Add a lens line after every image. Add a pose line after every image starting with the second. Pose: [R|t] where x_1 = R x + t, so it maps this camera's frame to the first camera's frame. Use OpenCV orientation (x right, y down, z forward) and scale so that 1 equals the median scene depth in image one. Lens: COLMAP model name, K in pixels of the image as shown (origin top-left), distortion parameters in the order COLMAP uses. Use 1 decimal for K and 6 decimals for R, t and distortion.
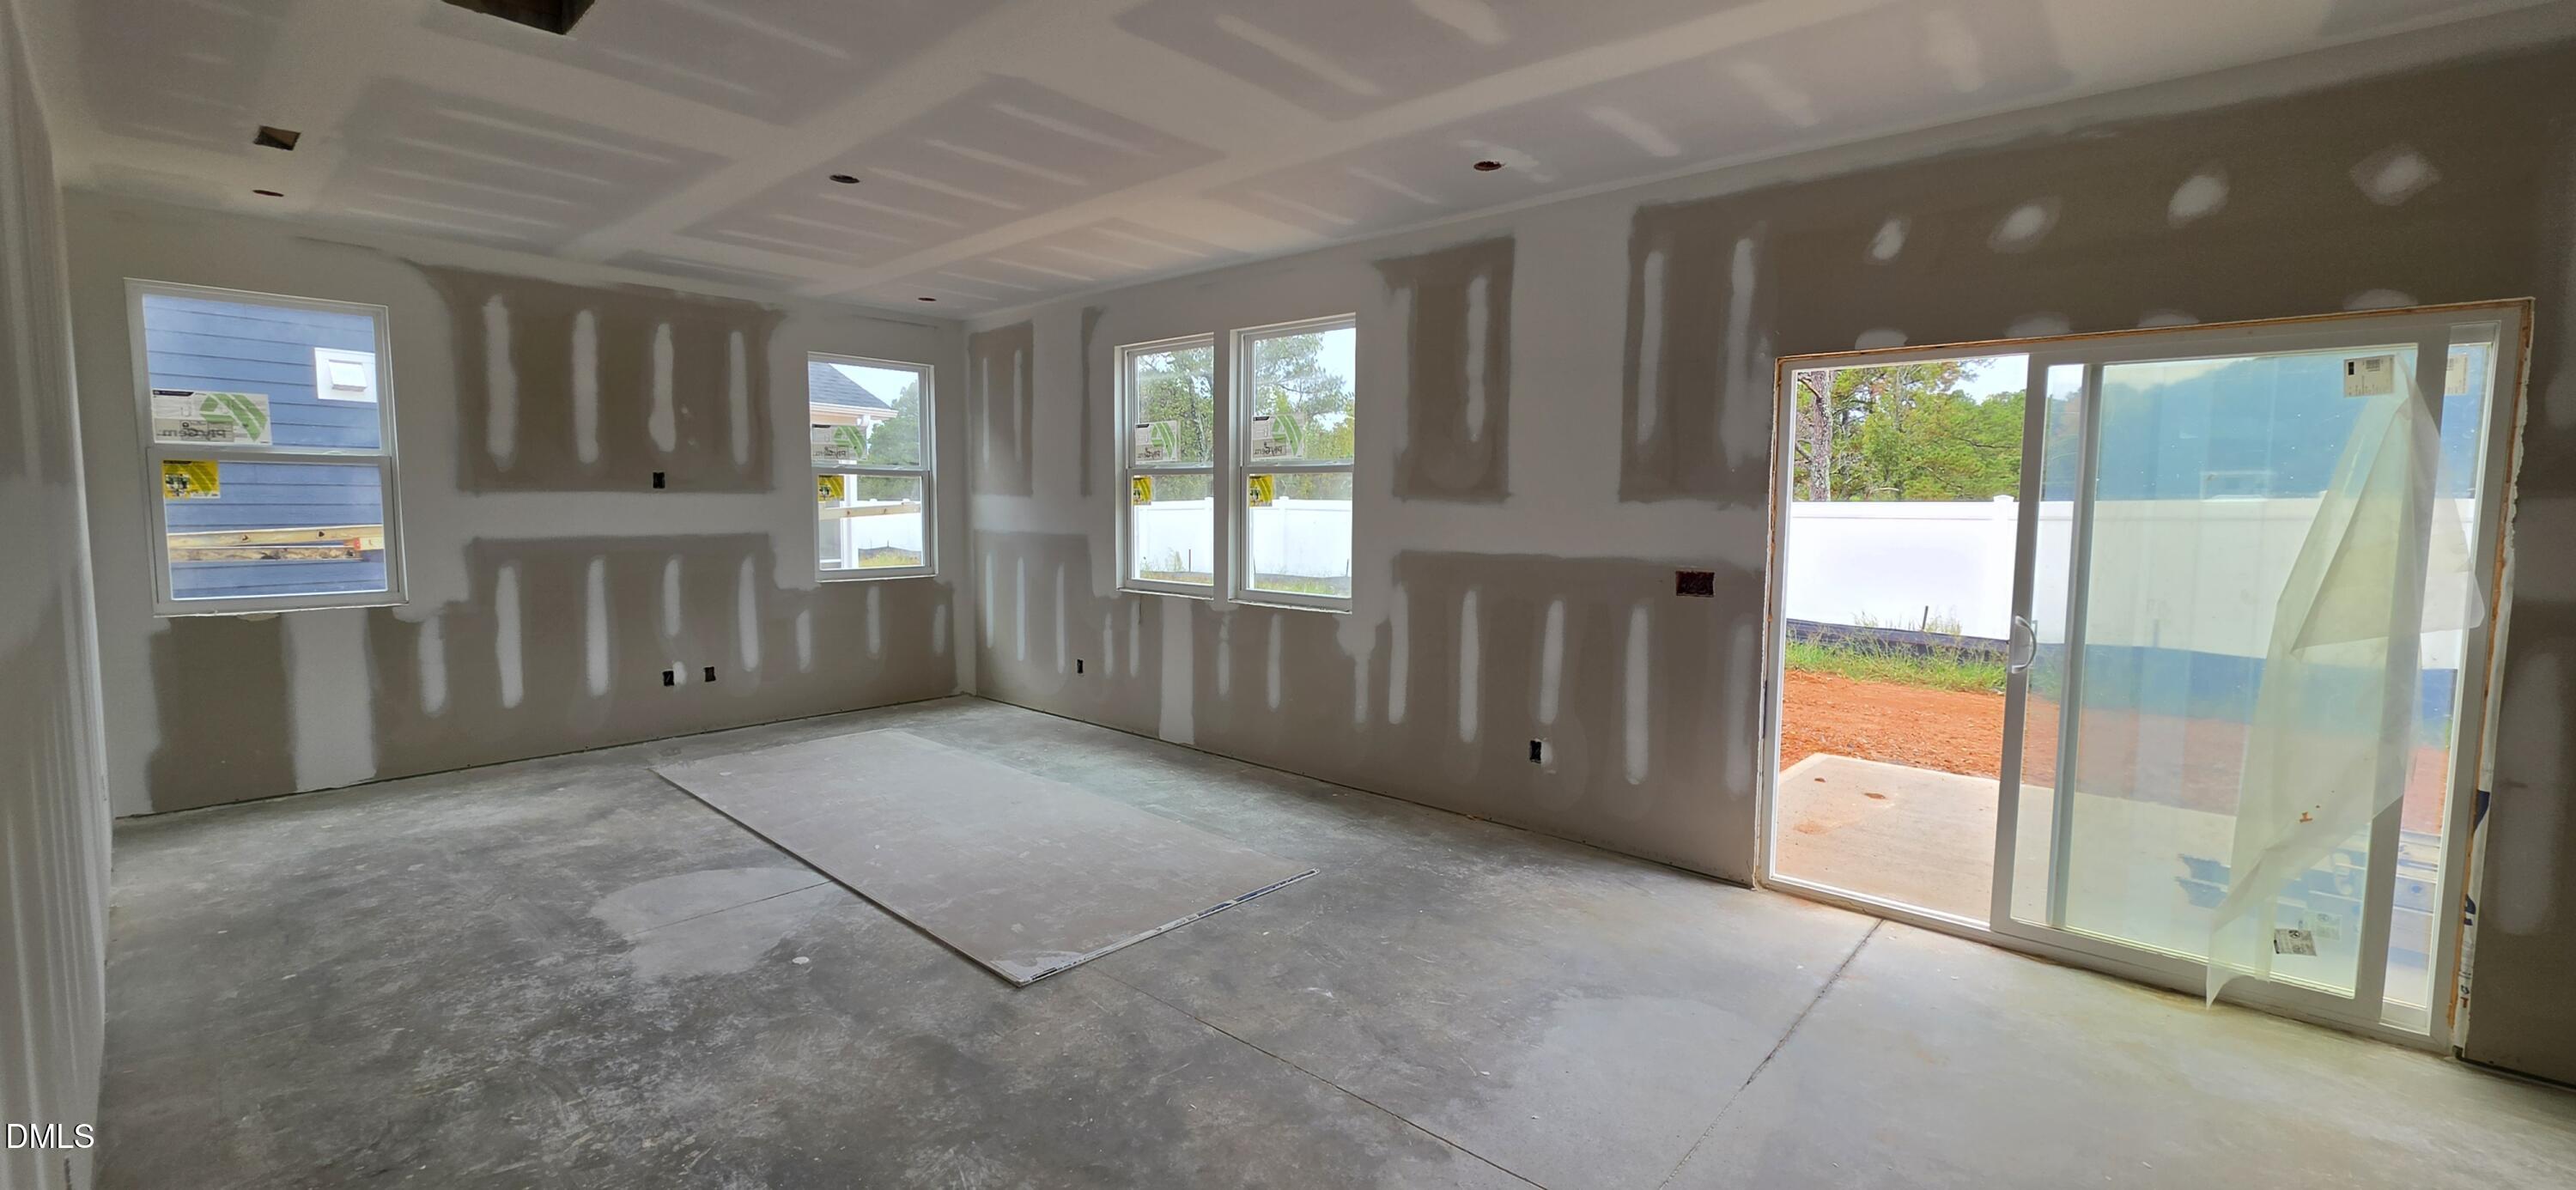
lens RADIAL K [[1034.6, 0, 1293.6], [0, 1034.6, 583.4], [0, 0, 1]] dist [-0.000505, -0.000441]
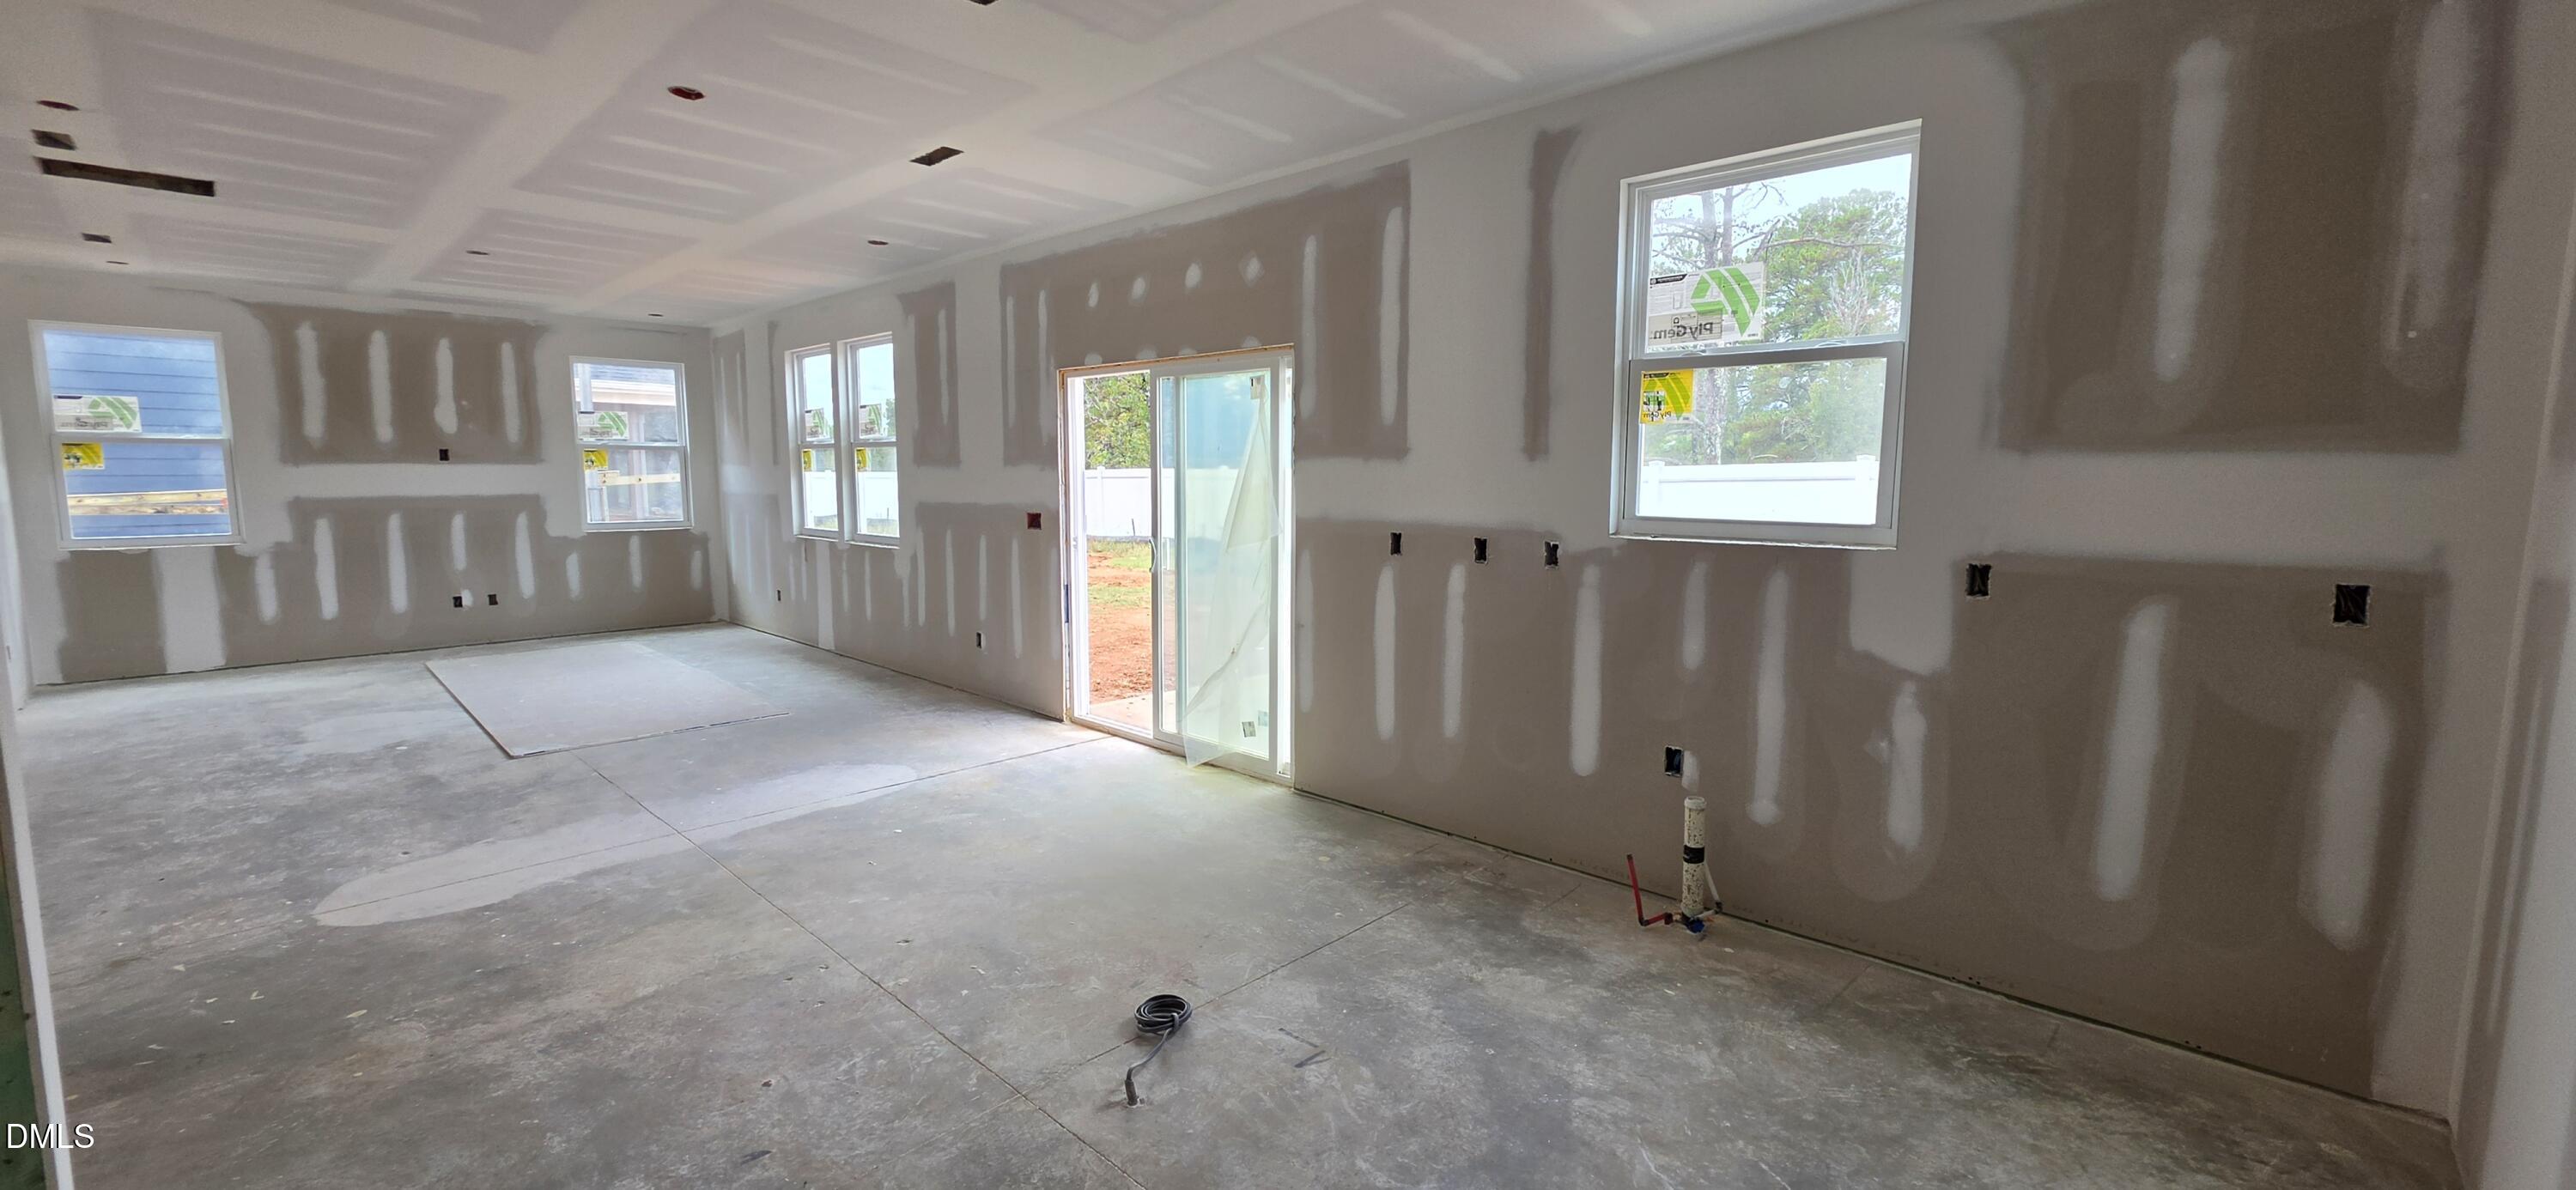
lens RADIAL K [[1034.6, 0, 1293.6], [0, 1034.6, 583.4], [0, 0, 1]] dist [-0.000505, -0.000441]
pose [[0.999508, -0.001801, -0.031314, 0.695838], [0.002697, 0.999588, 0.028573, 0.042171], [0.031250, -0.028643, 0.999101, -0.414302]]
